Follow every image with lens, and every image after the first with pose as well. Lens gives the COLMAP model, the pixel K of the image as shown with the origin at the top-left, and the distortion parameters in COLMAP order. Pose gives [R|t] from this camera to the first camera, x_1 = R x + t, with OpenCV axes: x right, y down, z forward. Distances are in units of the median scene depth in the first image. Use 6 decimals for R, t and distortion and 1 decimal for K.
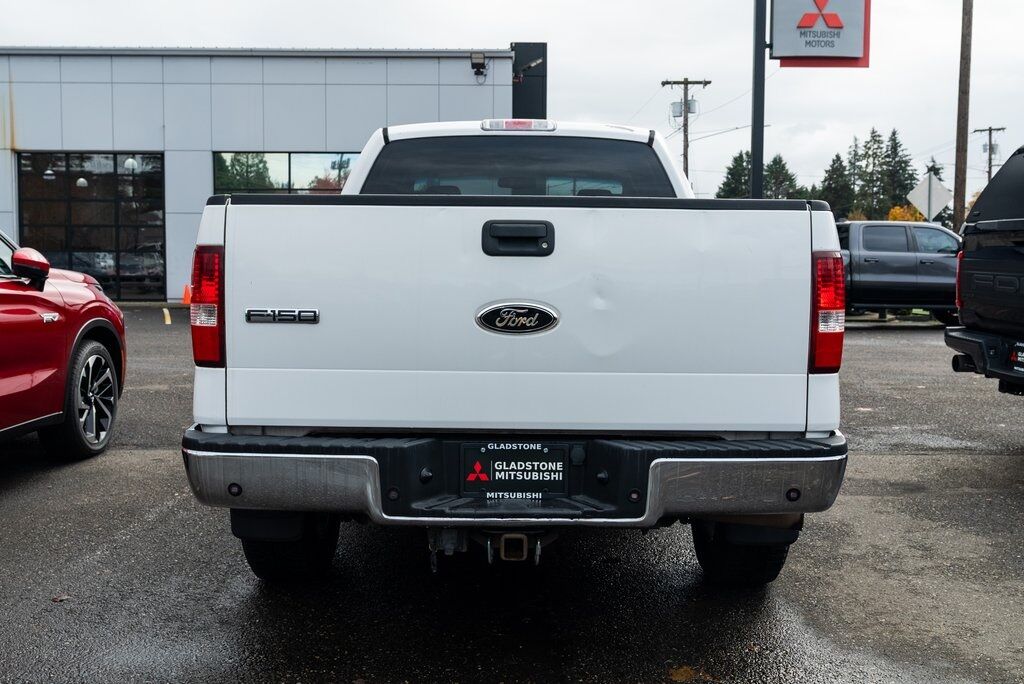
lens RADIAL K [[1014.0, 0, 512.0], [0, 1014.0, 342.0], [0, 0, 1]] dist [0.003673, -0.005278]
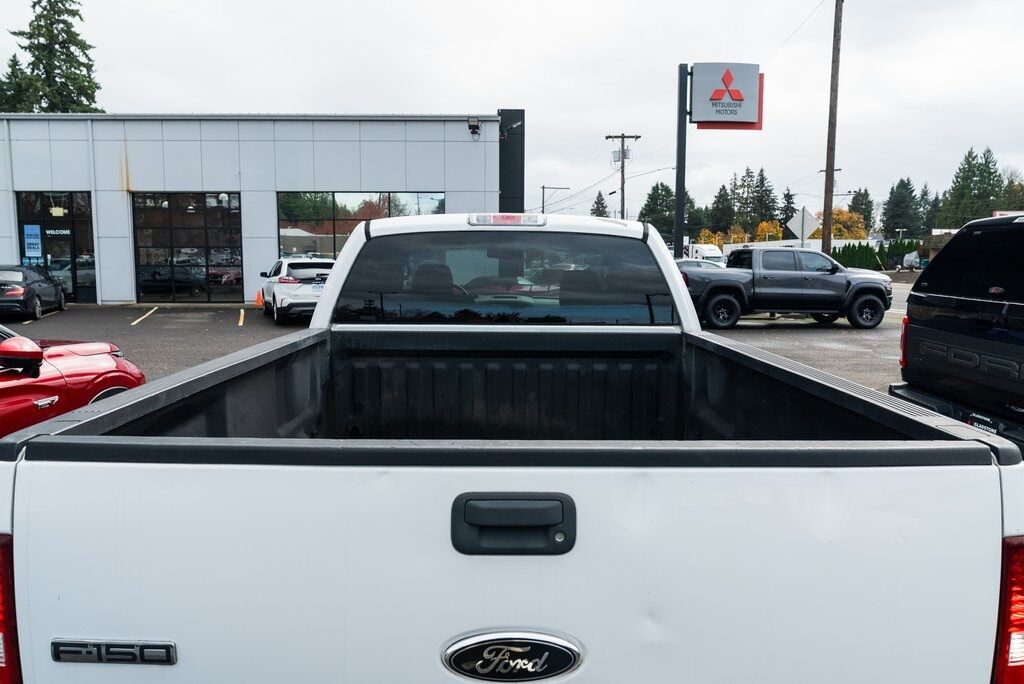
lens RADIAL K [[697.1, 0, 512.0], [0, 697.1, 342.0], [0, 0, 1]] dist [-0.035180, 0.021662]
pose [[0.999832, -0.003167, 0.018053, -0.000937], [0.002431, 0.999172, 0.040606, -0.125782], [-0.018167, -0.040555, 0.999012, 0.342627]]
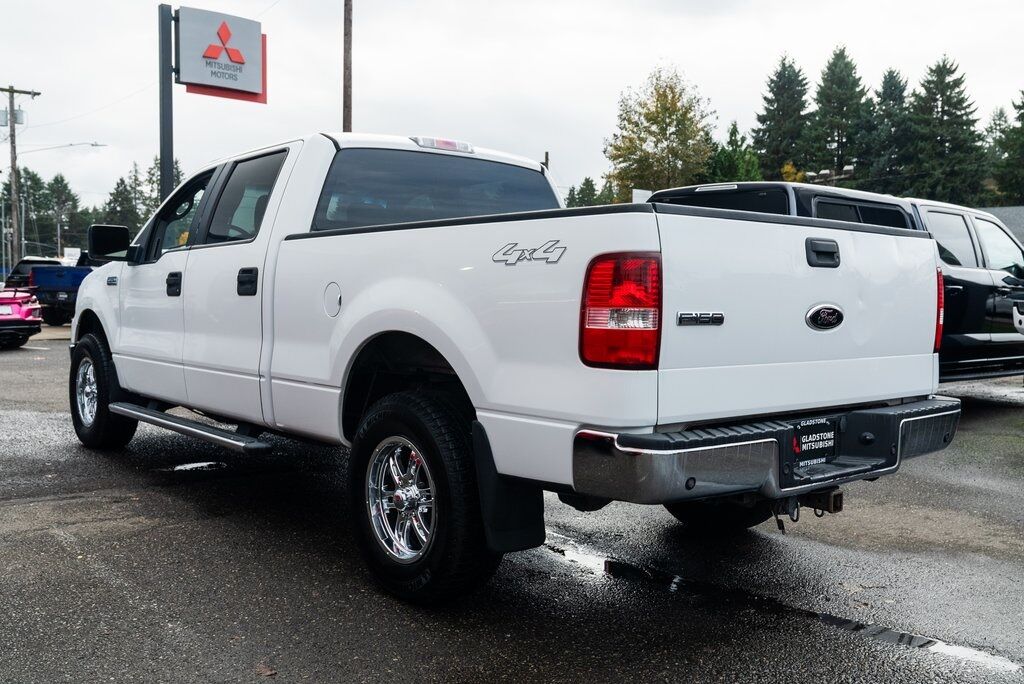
lens RADIAL K [[973.0, 0, 524.5], [0, 973.0, 337.3], [0, 0, 1]] dist [-0.003167, -0.004434]
pose [[0.761147, -0.027361, 0.648002, -0.592521], [0.043015, 0.999040, -0.008342, -0.002800], [-0.647151, 0.034223, 0.761593, 0.187678]]
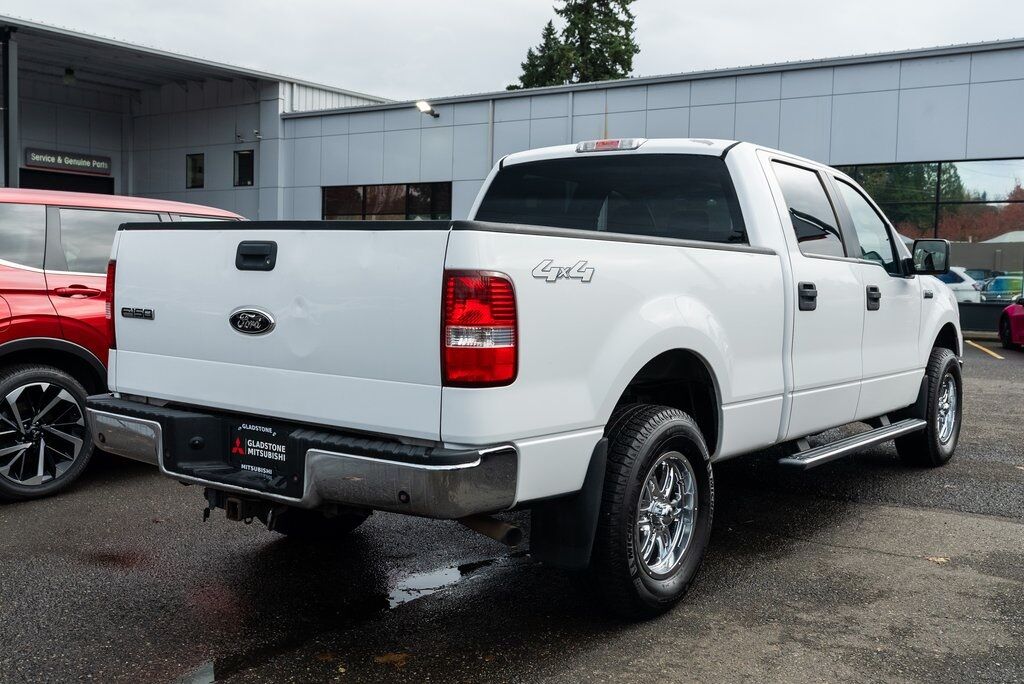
lens RADIAL K [[1071.6, 0, 512.0], [0, 1071.6, 342.0], [0, 0, 1]] dist [0.012947, 0.012747]
pose [[0.806773, 0.050897, -0.588665, 0.572173], [-0.064217, 0.997934, -0.001727, -0.009485], [0.587362, 0.039196, 0.808375, 0.083678]]
